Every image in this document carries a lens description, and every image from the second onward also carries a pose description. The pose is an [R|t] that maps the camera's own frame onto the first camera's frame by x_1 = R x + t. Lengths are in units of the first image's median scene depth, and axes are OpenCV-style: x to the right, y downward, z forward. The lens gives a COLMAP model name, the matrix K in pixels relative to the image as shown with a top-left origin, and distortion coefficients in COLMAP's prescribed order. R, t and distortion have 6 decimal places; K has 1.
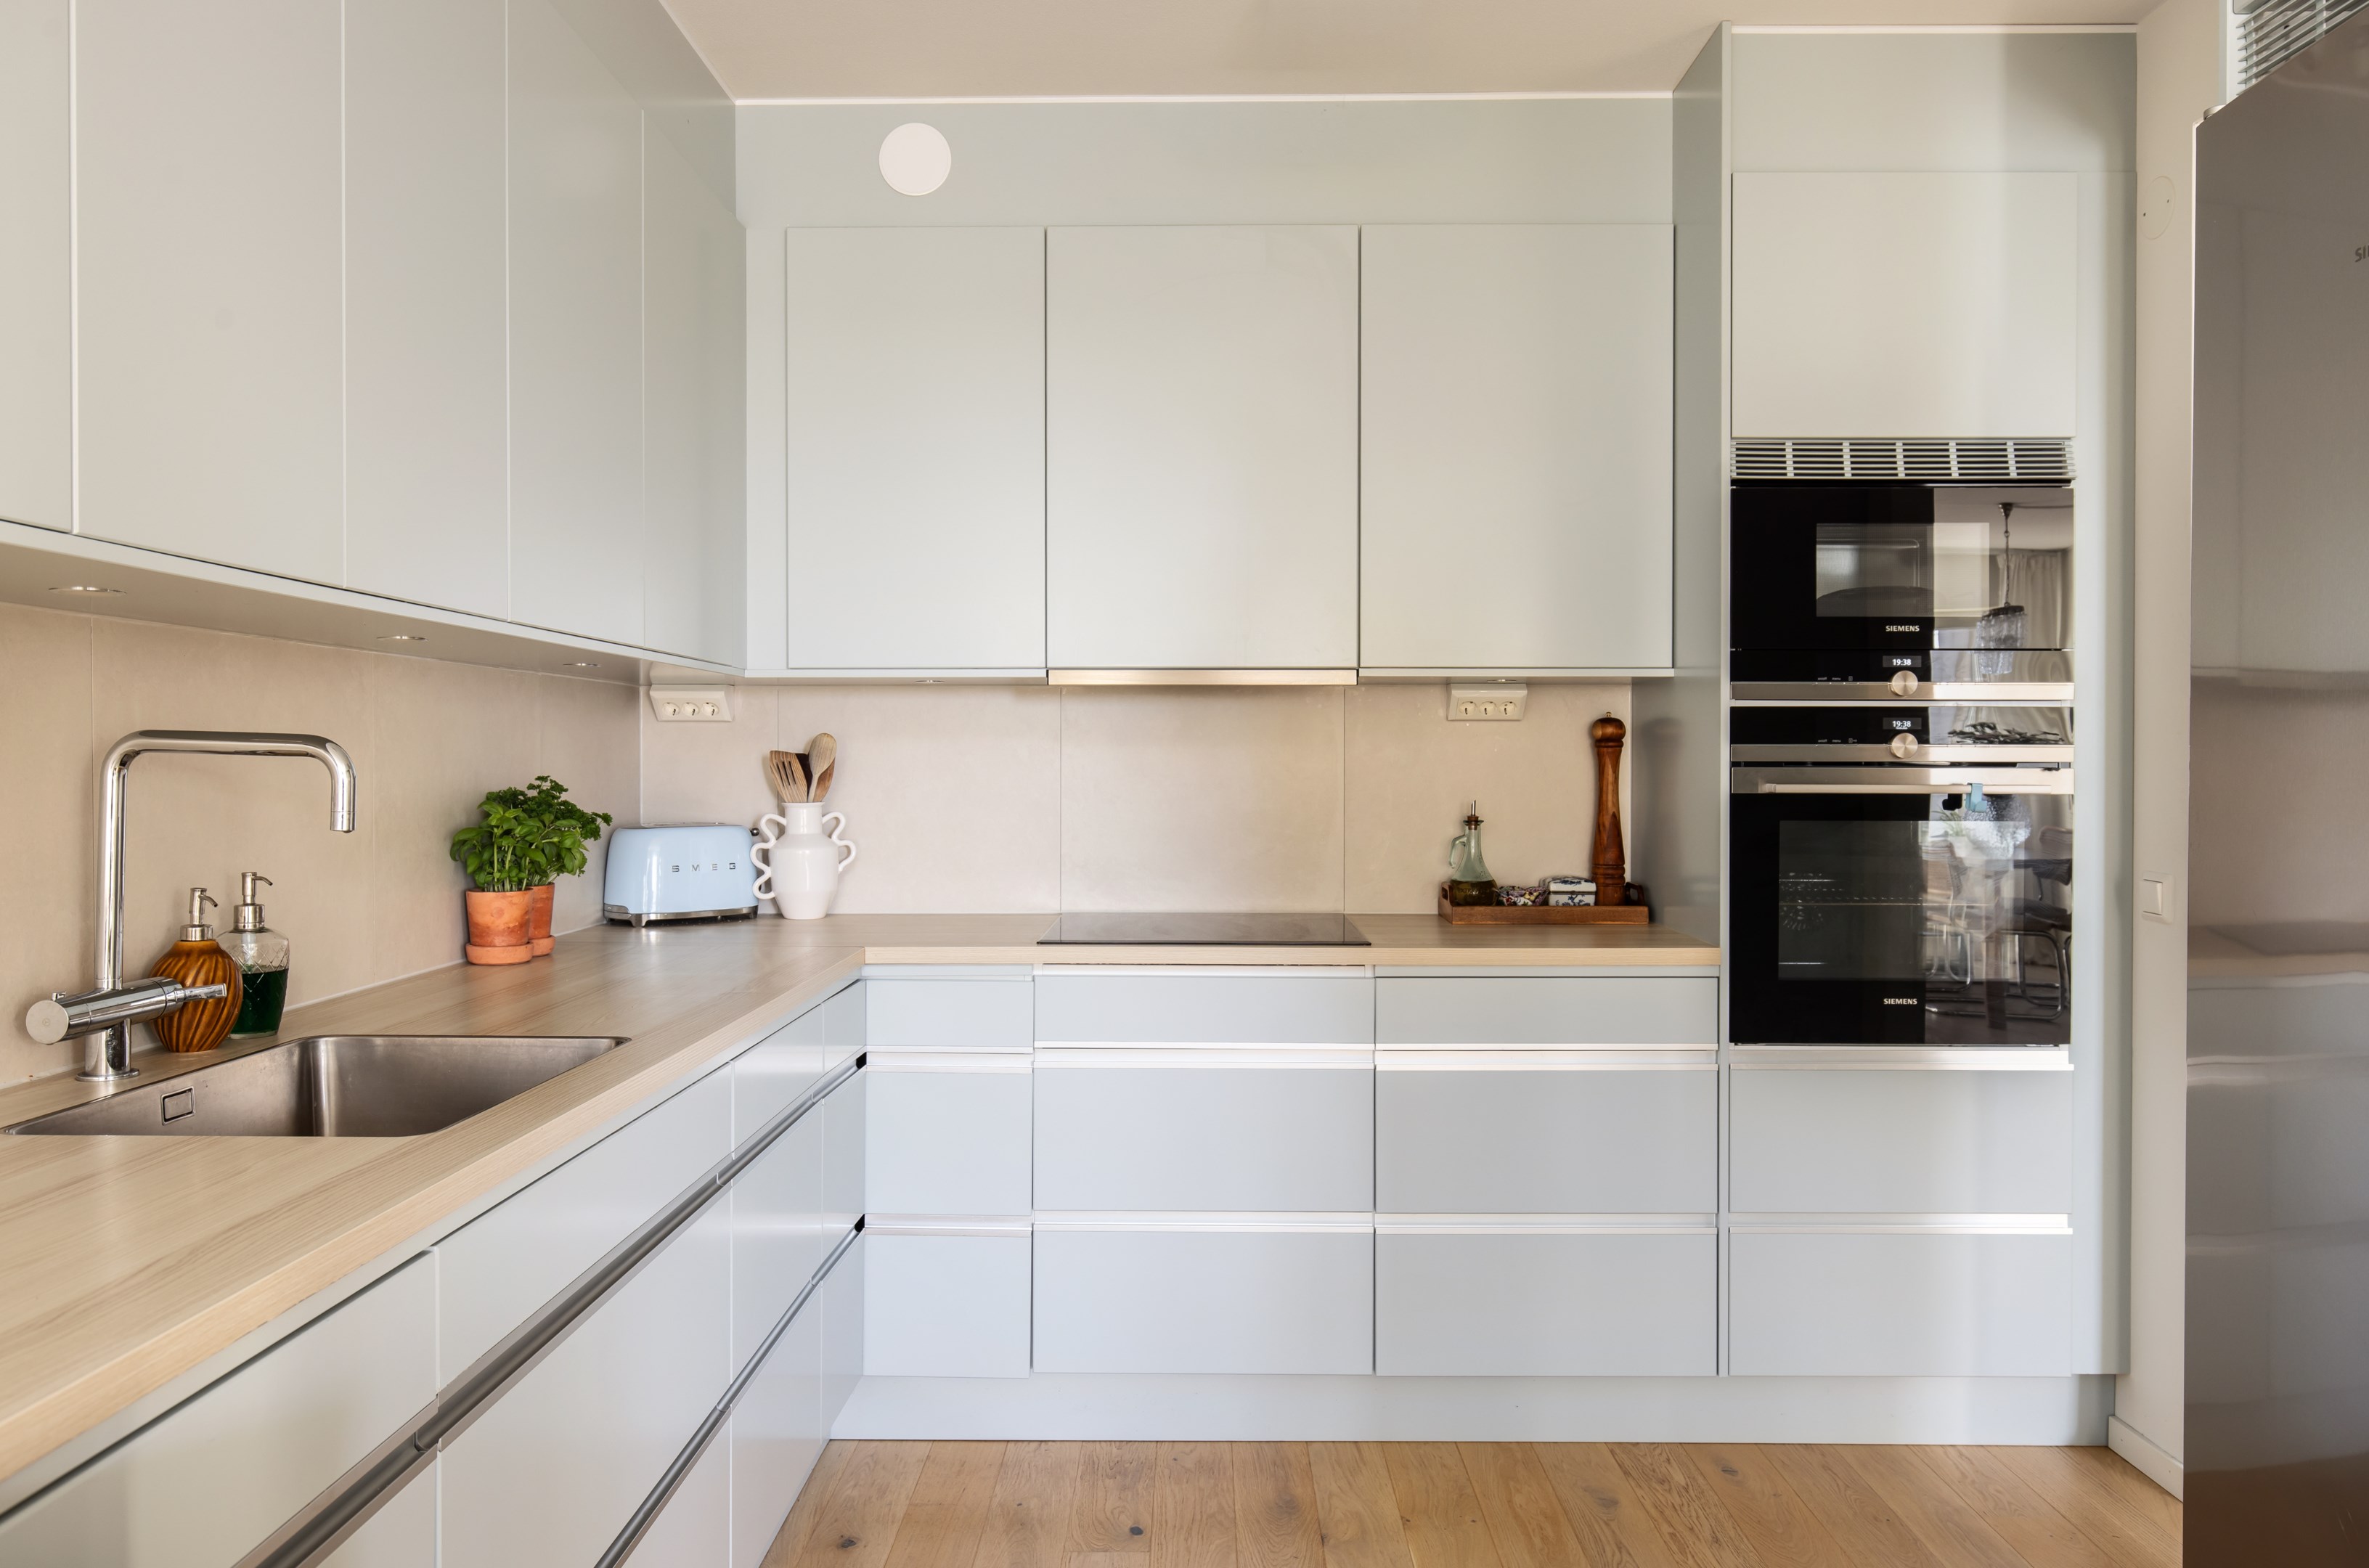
lens RADIAL K [[1667.5, 0, 1193.9], [0, 1667.5, 774.9], [0, 0, 1]] dist [0.015995, -0.010939]
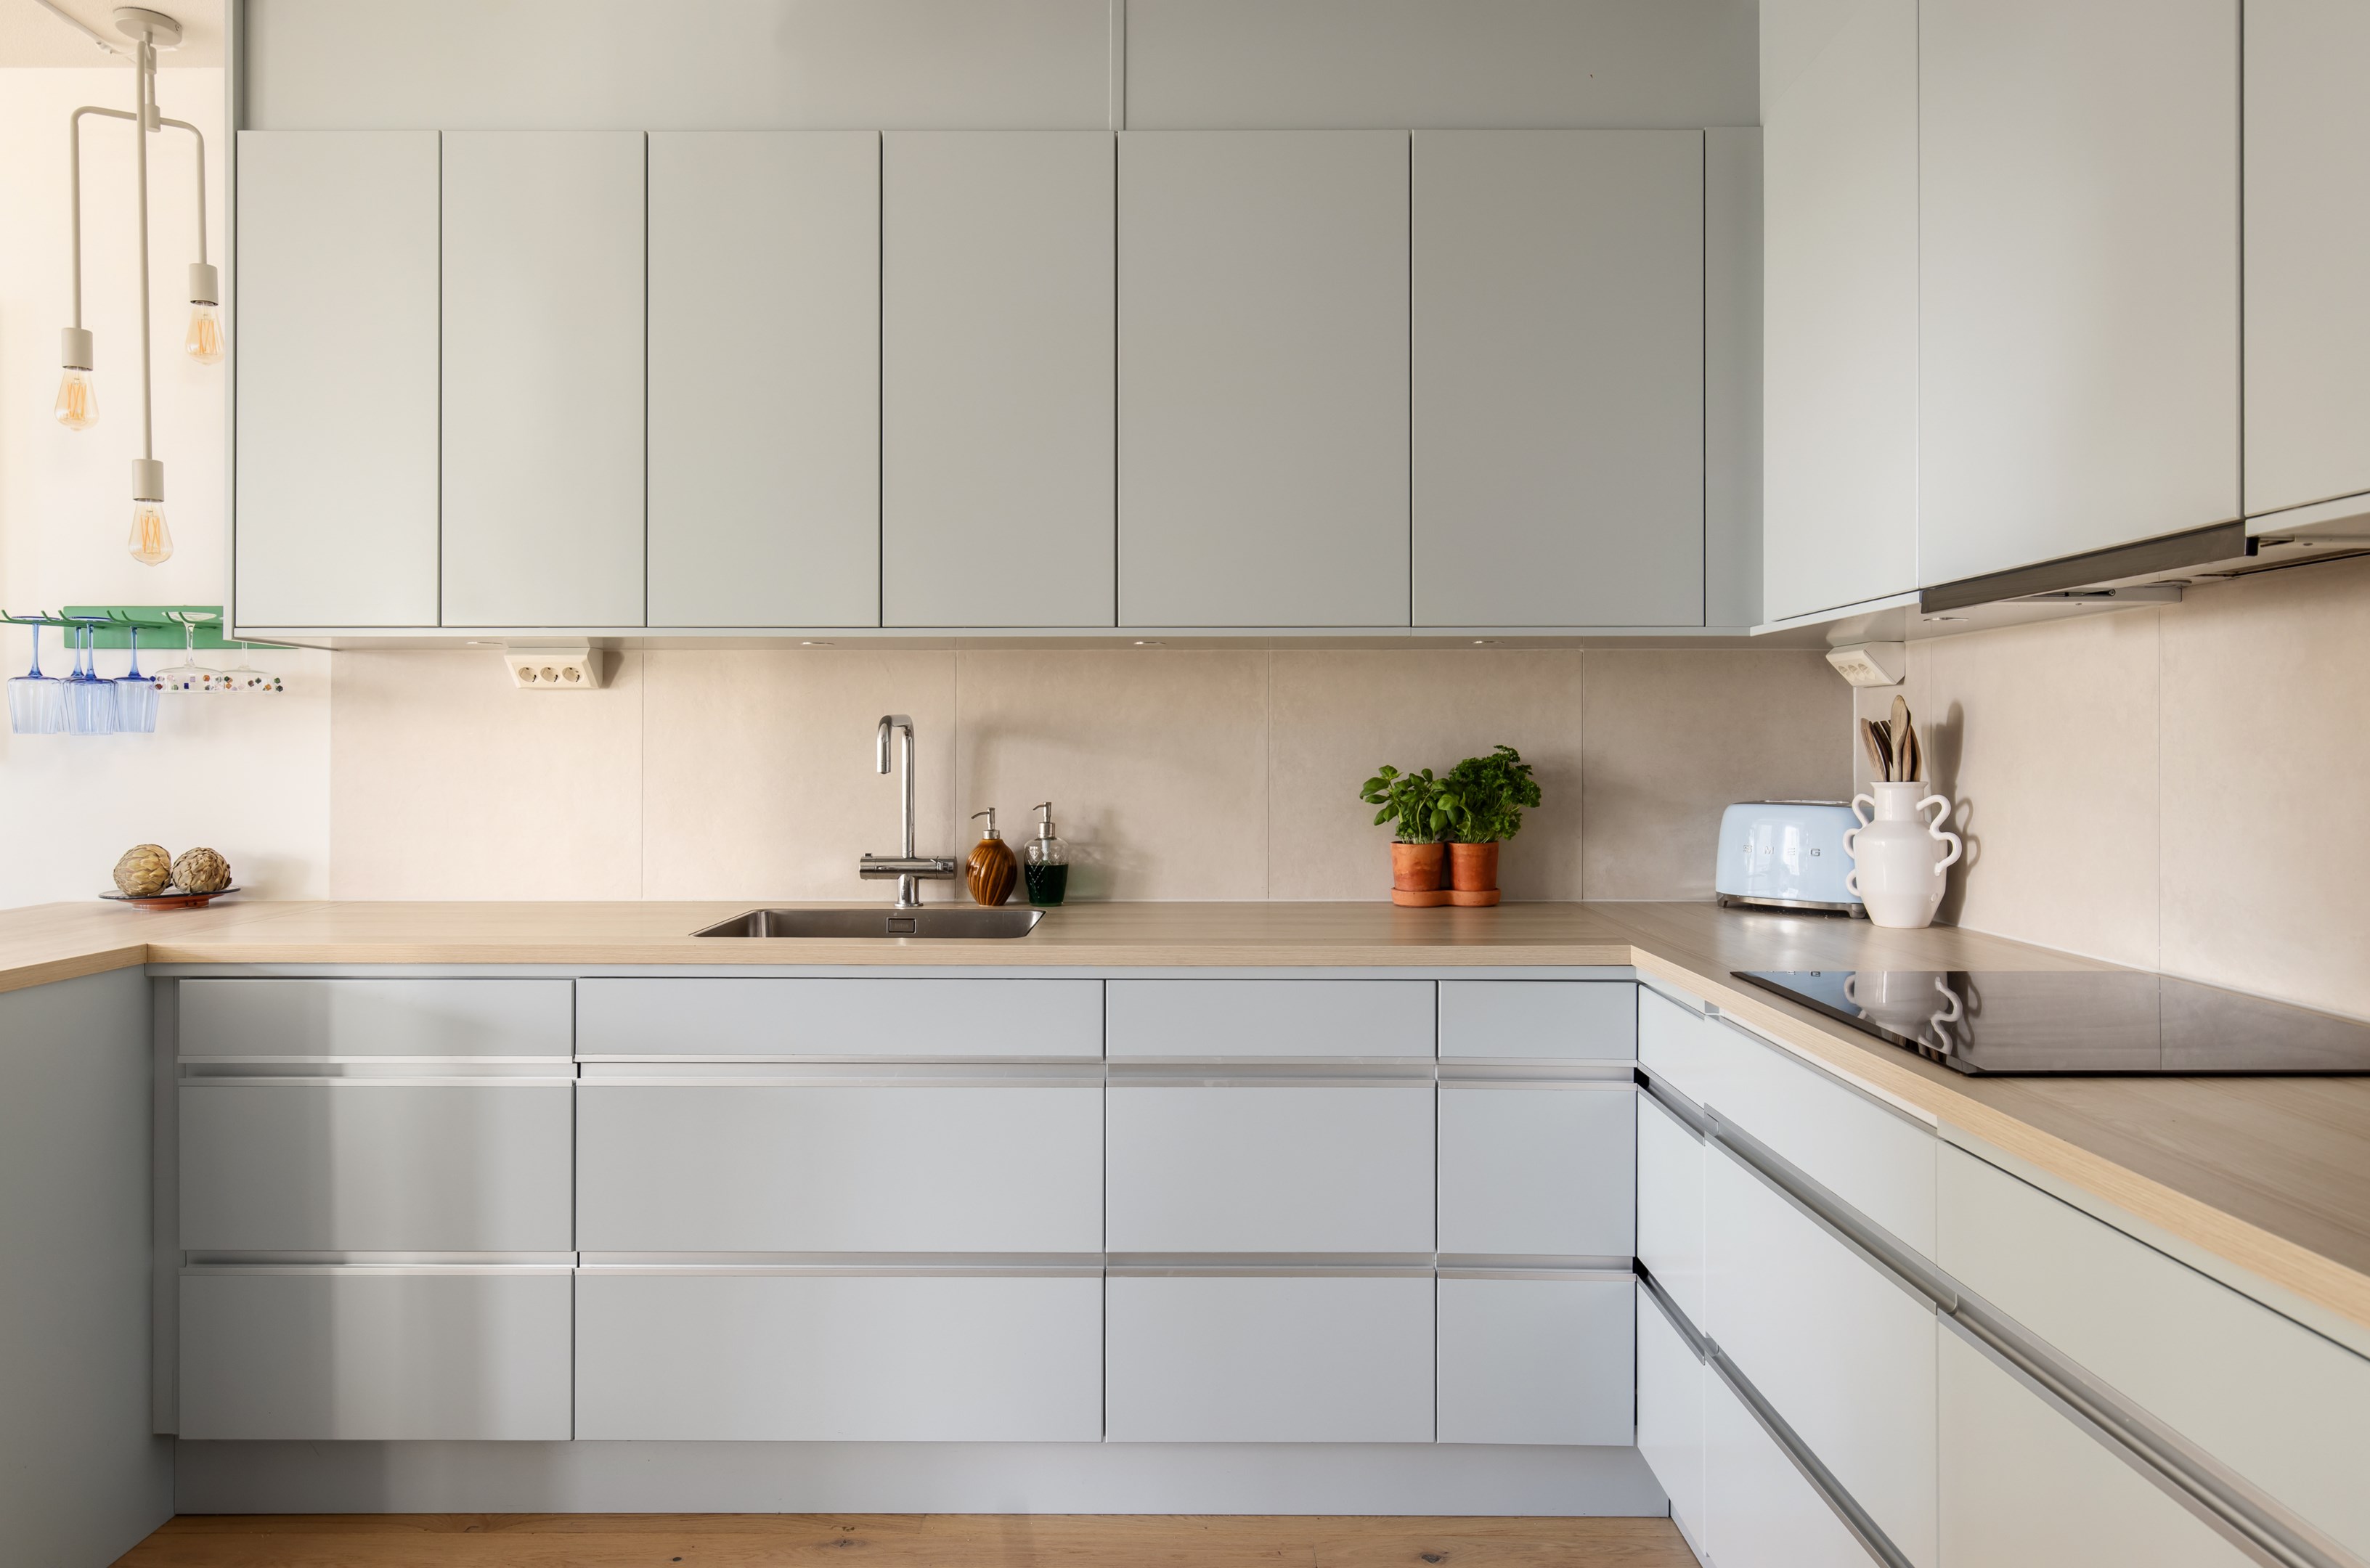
lens RADIAL K [[1414.9, 0, 1196.1], [0, 1414.9, 760.8], [0, 0, 1]] dist [-0.017057, -0.001989]
pose [[-0.020514, 0.008607, -0.999753, 0.518393], [-0.008237, 0.999928, 0.008777, 0.003947], [0.999756, 0.008415, -0.020442, 0.781865]]
